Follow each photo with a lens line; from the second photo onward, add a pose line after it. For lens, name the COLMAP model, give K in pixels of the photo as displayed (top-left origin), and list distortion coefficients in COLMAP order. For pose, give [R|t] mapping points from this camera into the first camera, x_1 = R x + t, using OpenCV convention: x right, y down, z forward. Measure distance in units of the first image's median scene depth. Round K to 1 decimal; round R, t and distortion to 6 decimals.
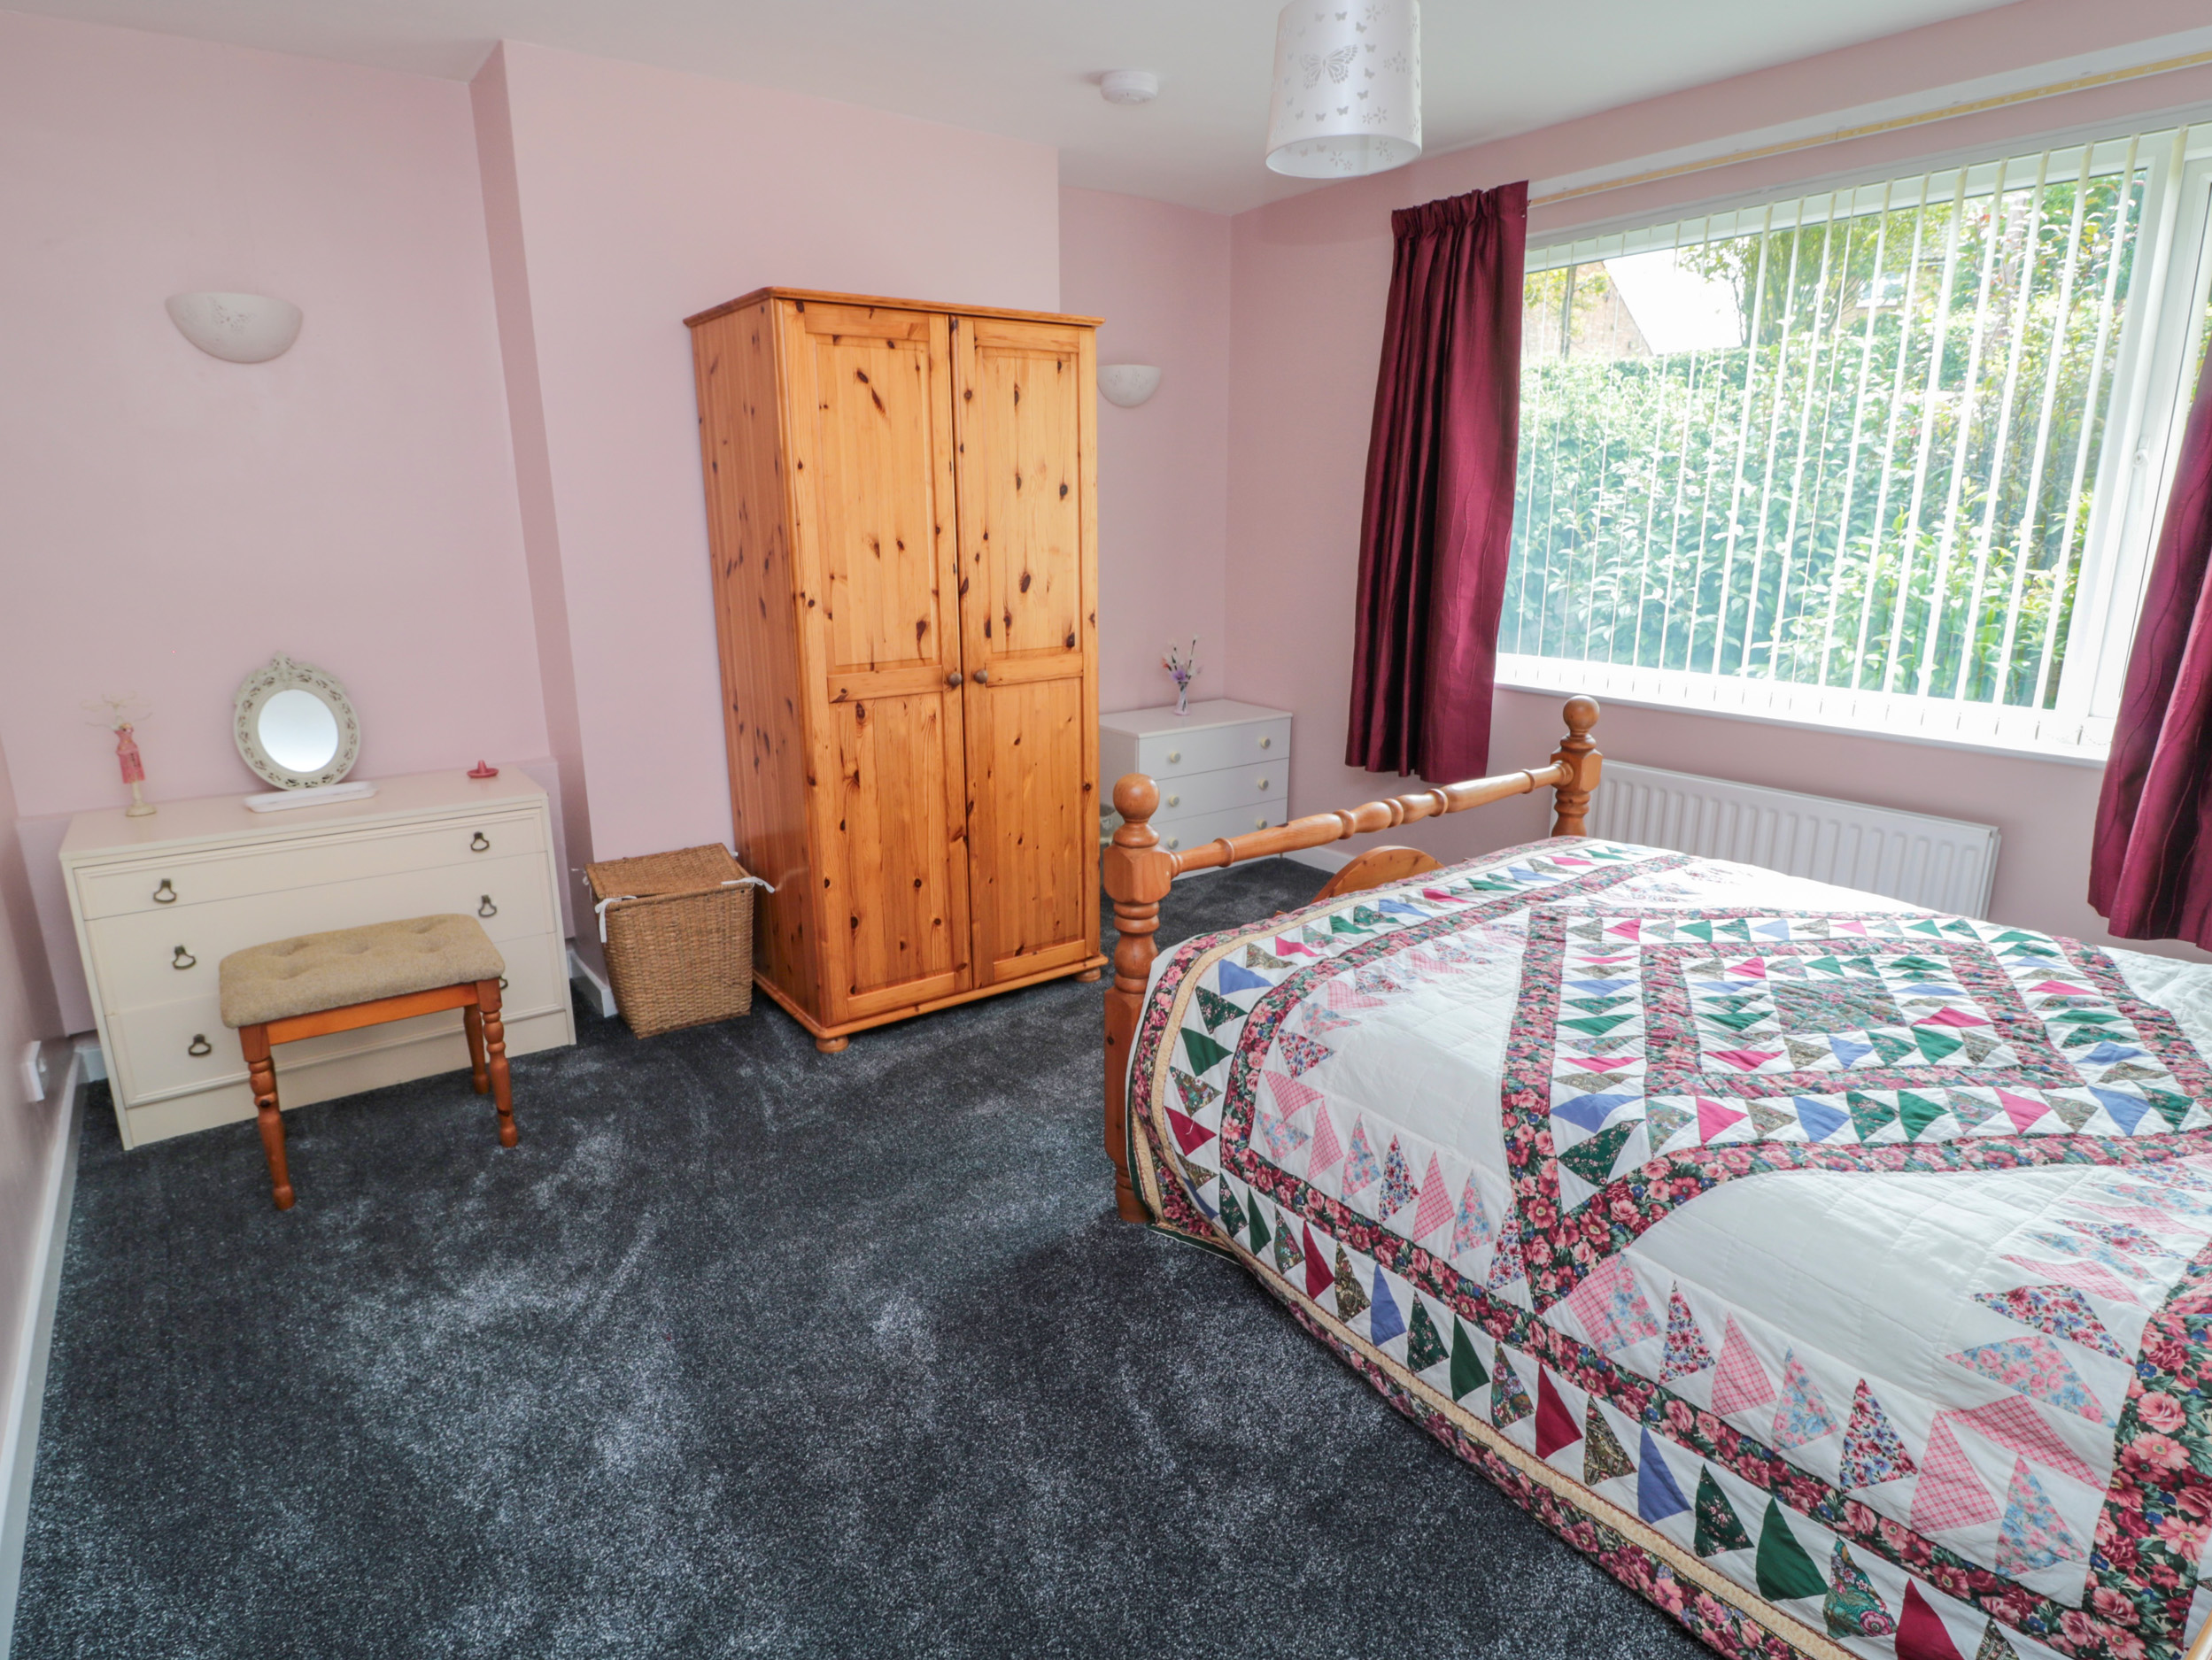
lens RADIAL K [[1251.6, 0, 1070.5], [0, 1251.6, 817.3], [0, 0, 1]] dist [0.005318, -0.012526]
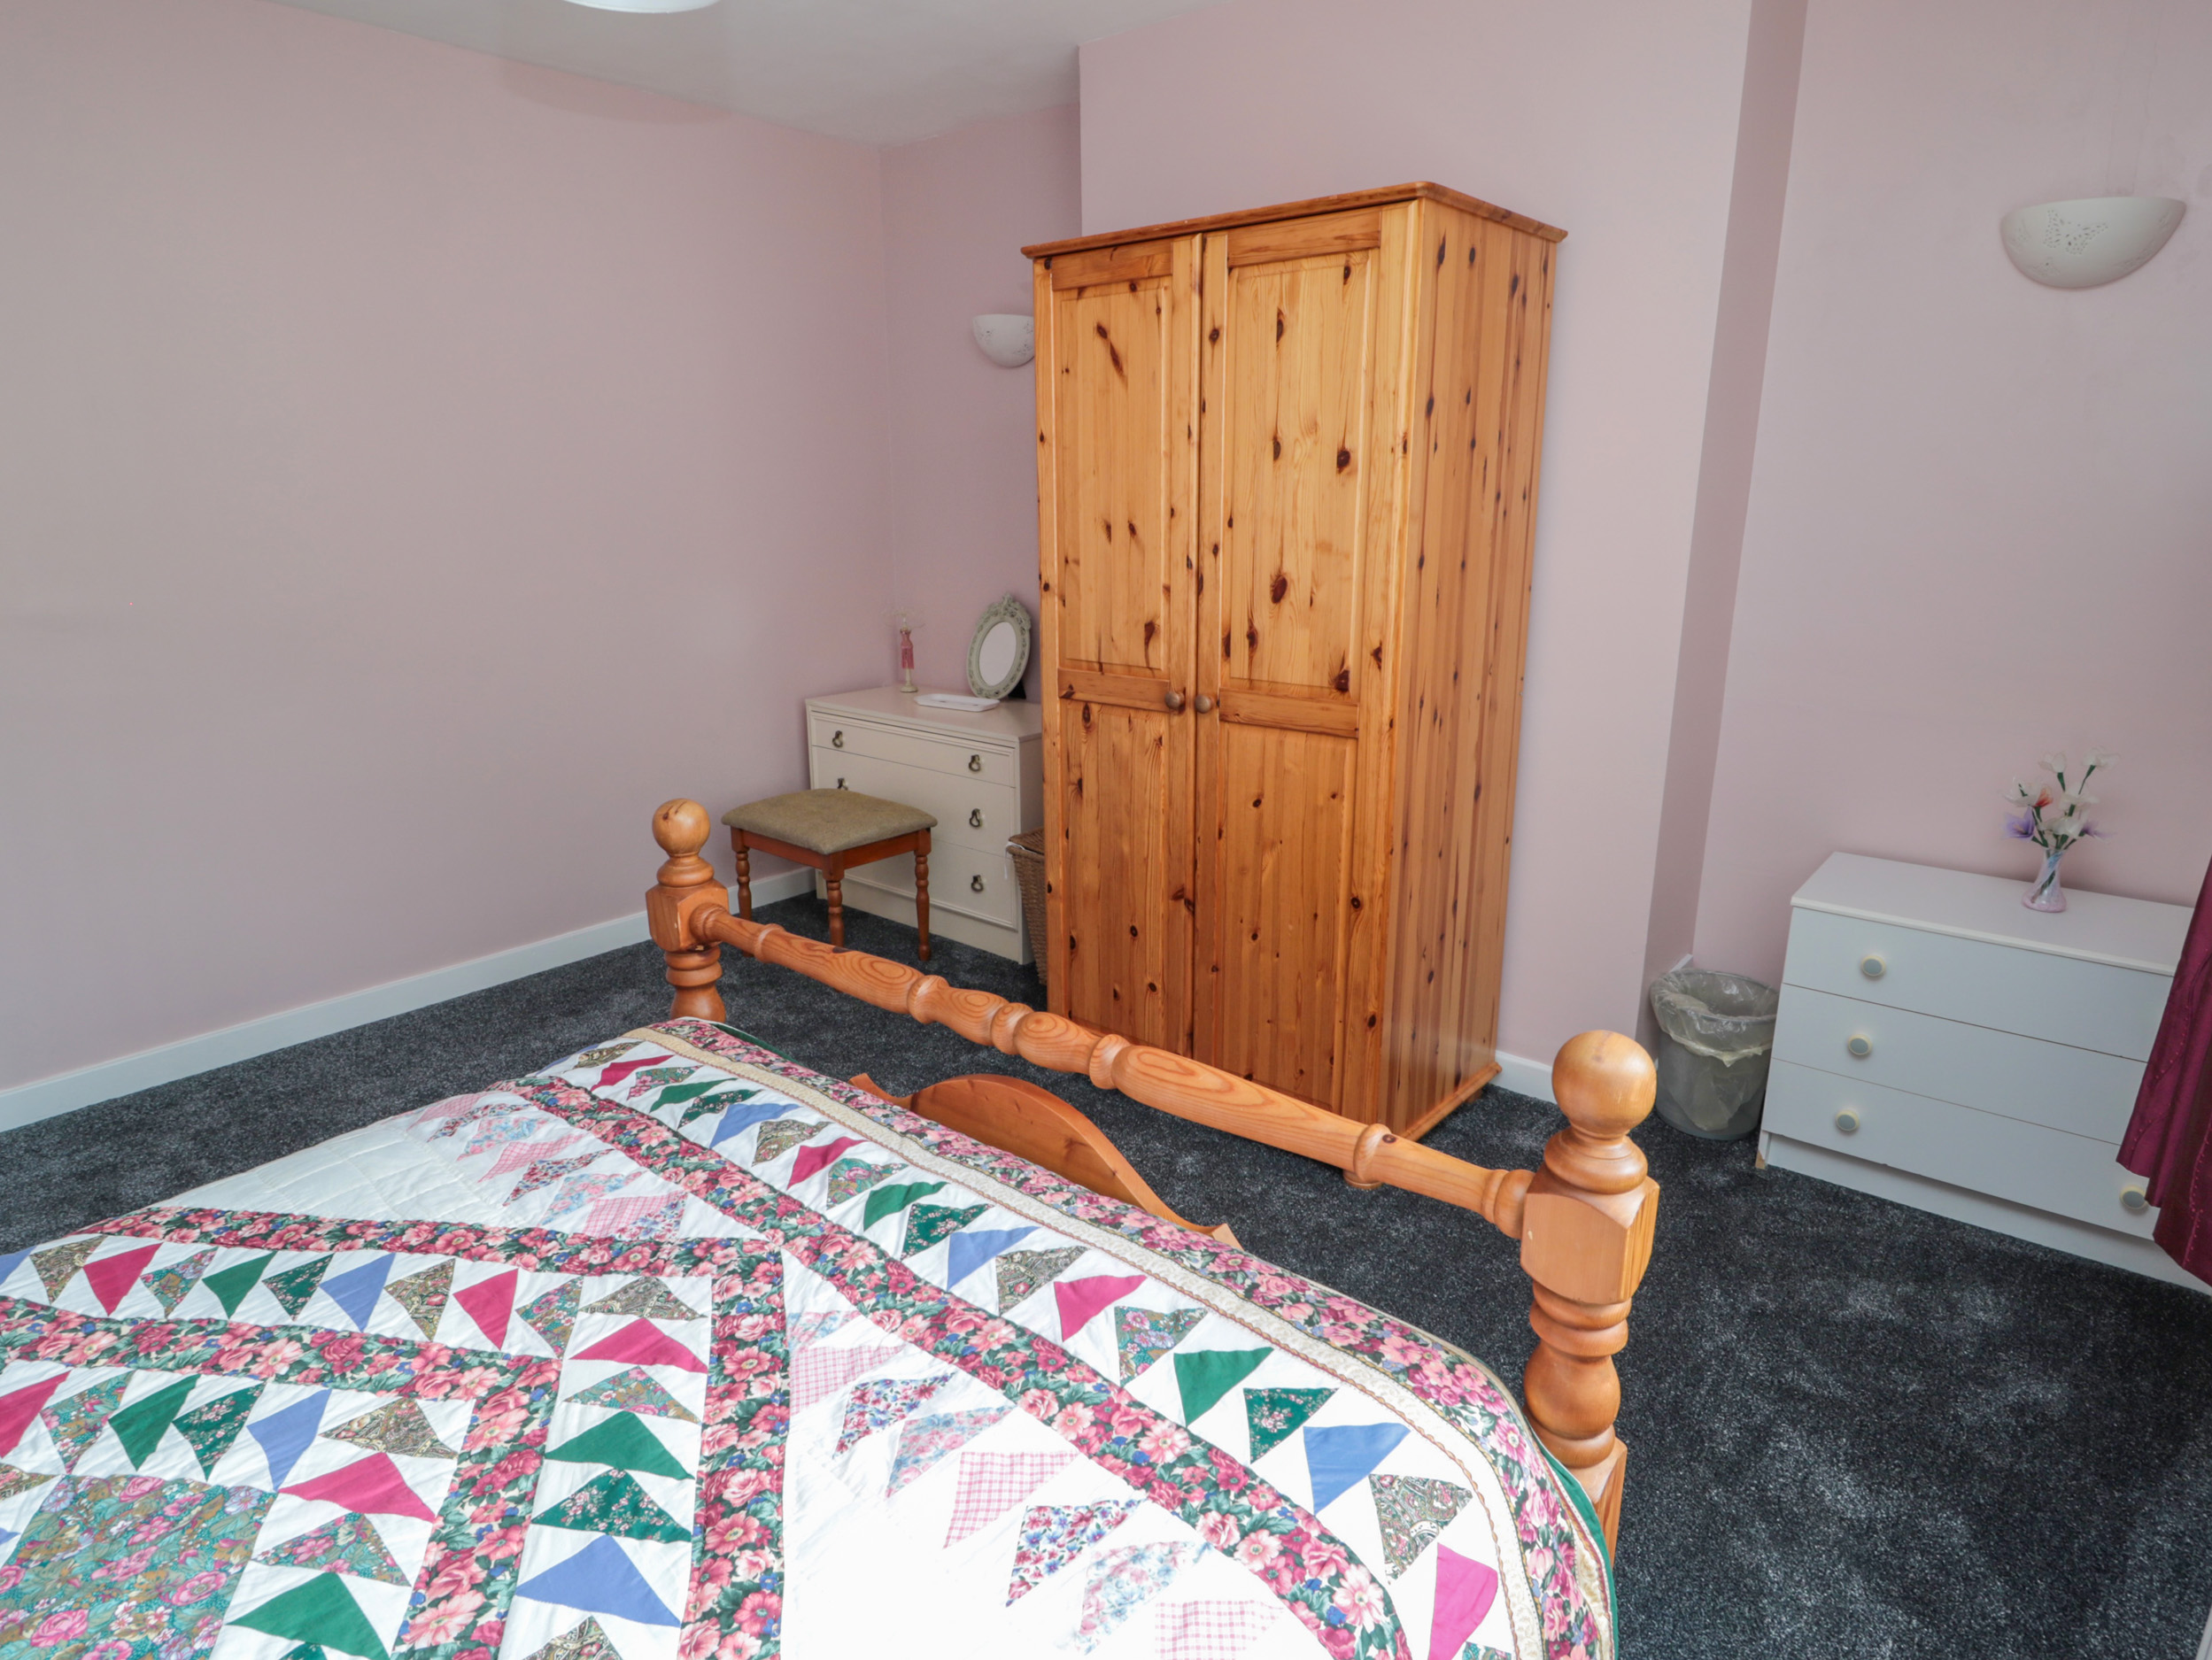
lens RADIAL K [[1247.9, 0, 1011.6], [0, 1247.9, 795.5], [0, 0, 1]] dist [-0.003624, -0.001190]
pose [[0.238740, 0.242251, -0.940382, 0.877660], [-0.235198, 0.953976, 0.186042, -0.241241], [0.942170, 0.176760, 0.284729, 0.946533]]
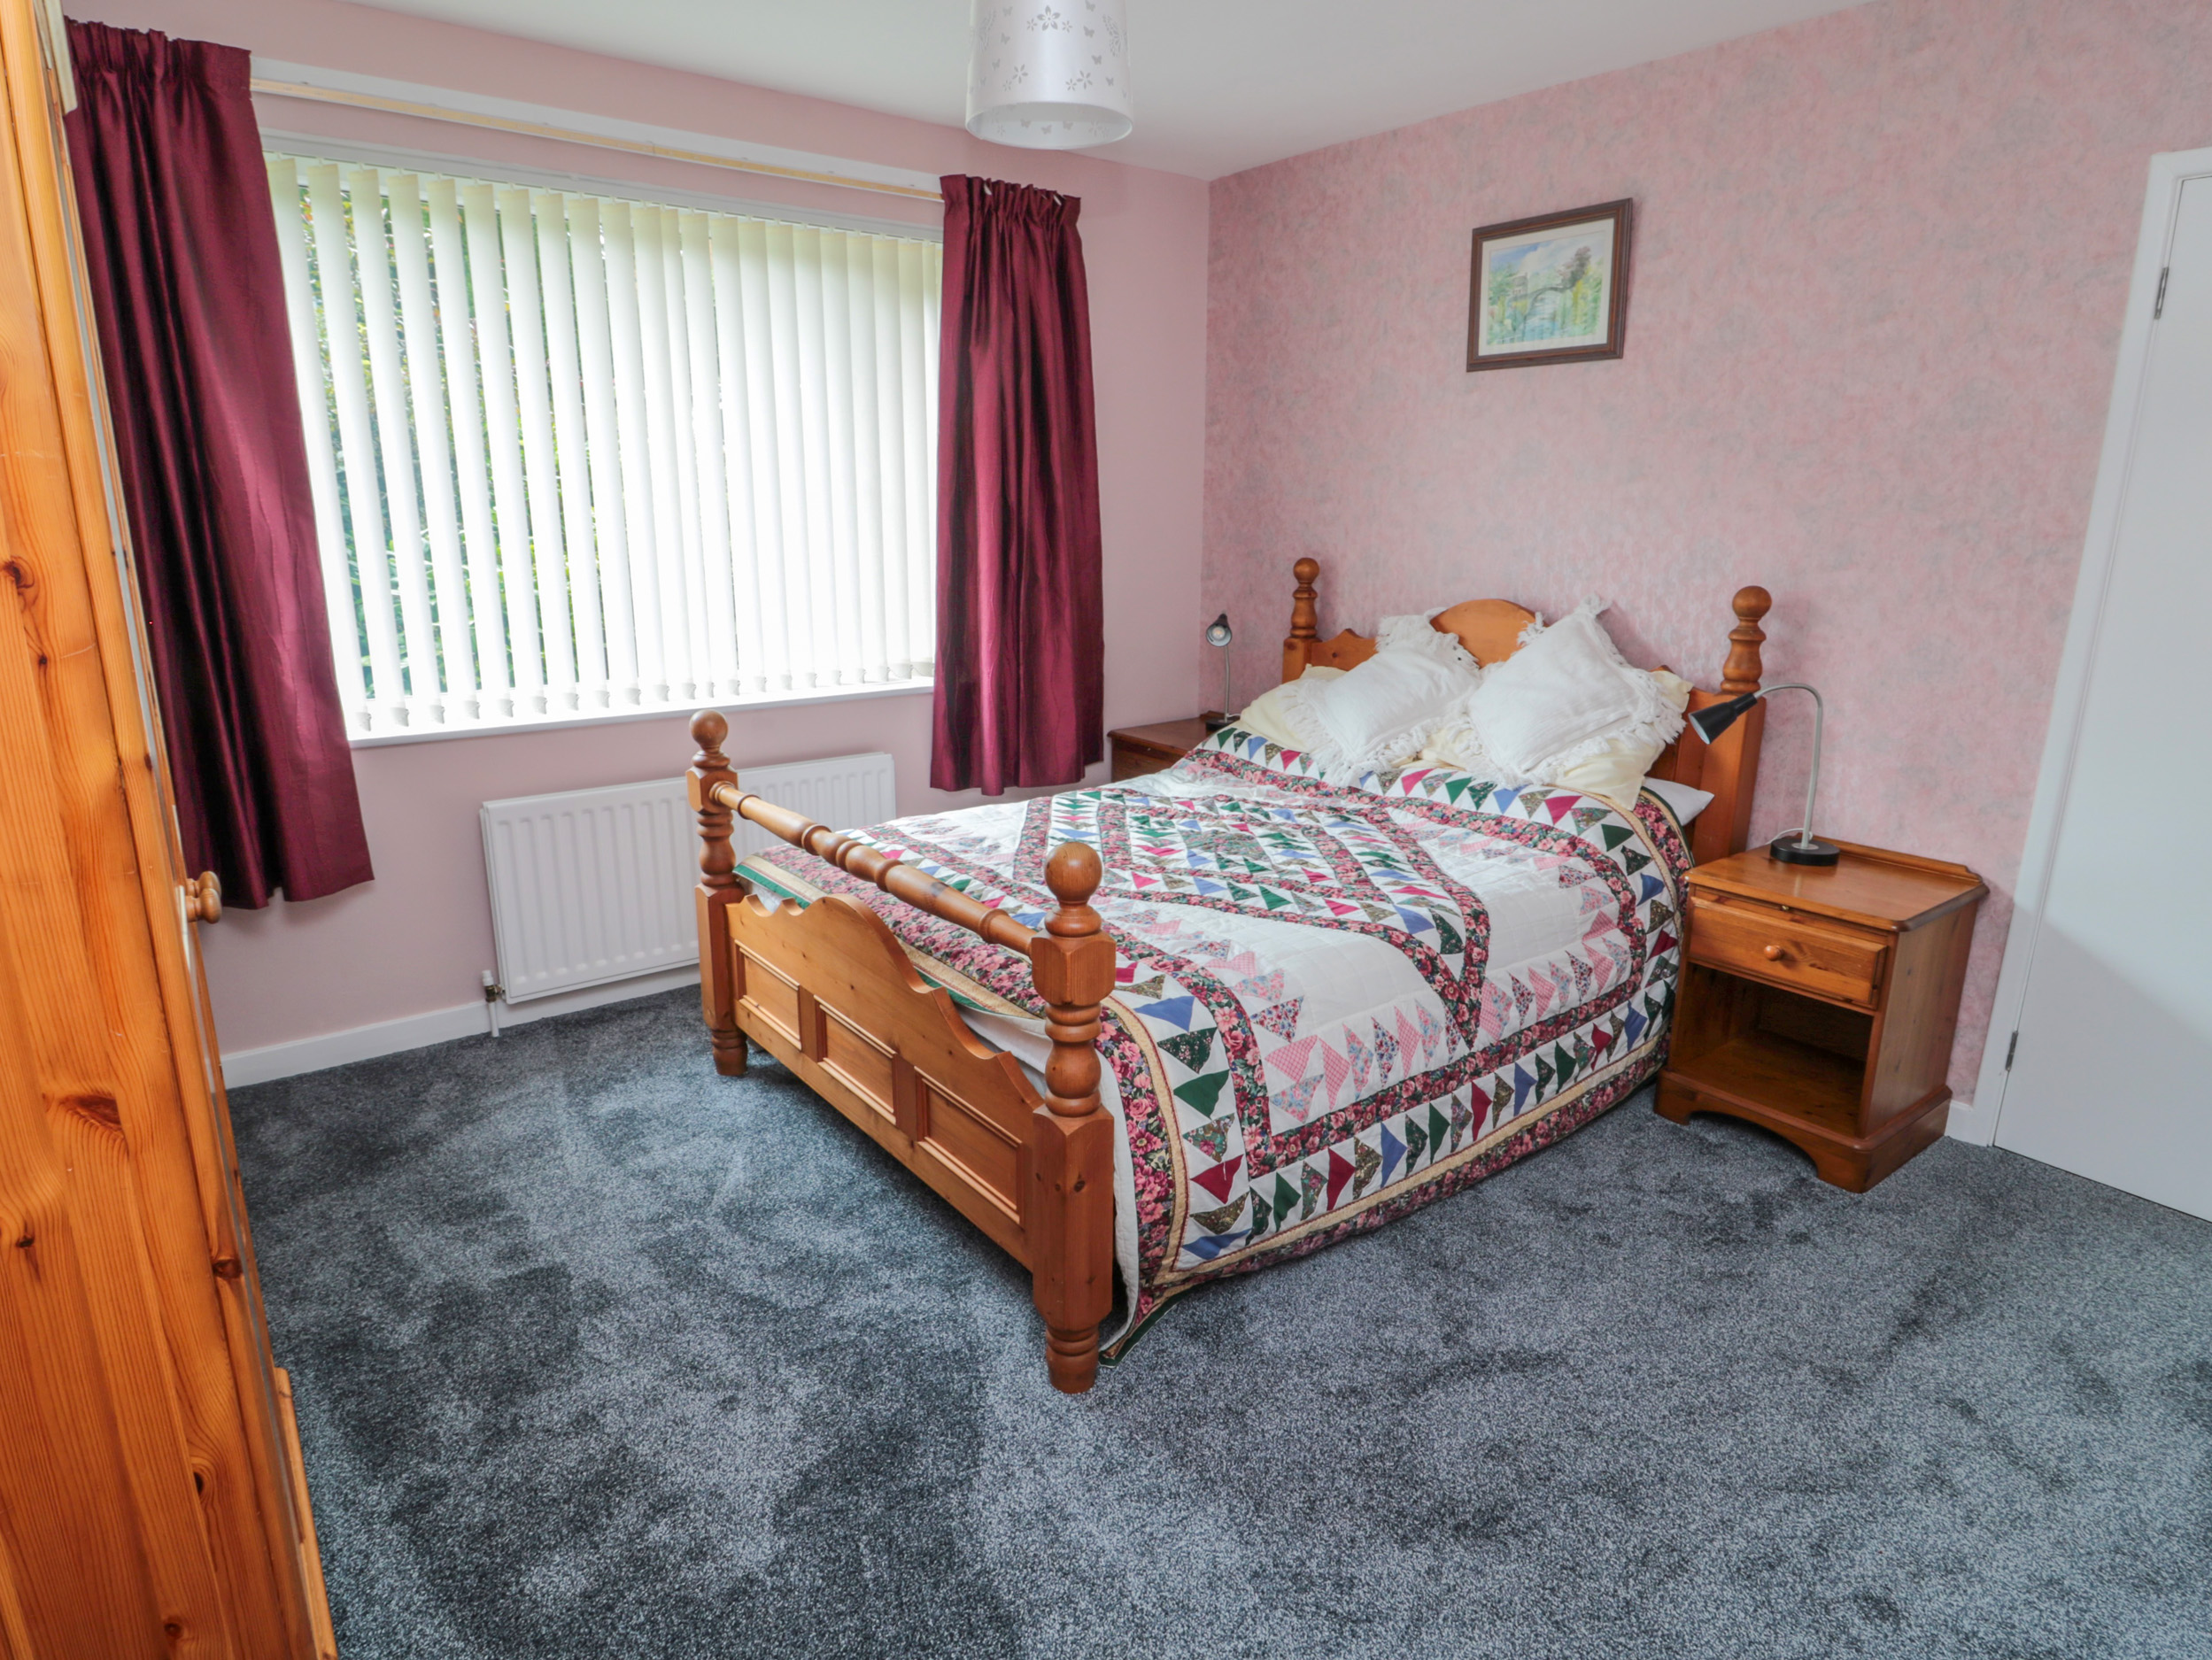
lens RADIAL K [[1251.6, 0, 1070.5], [0, 1251.6, 817.3], [0, 0, 1]] dist [0.005318, -0.012526]
pose [[-0.041252, -0.230682, 0.972154, -0.694032], [0.240353, 0.942120, 0.233754, -0.229623], [-0.969809, 0.243303, 0.016581, 0.958532]]
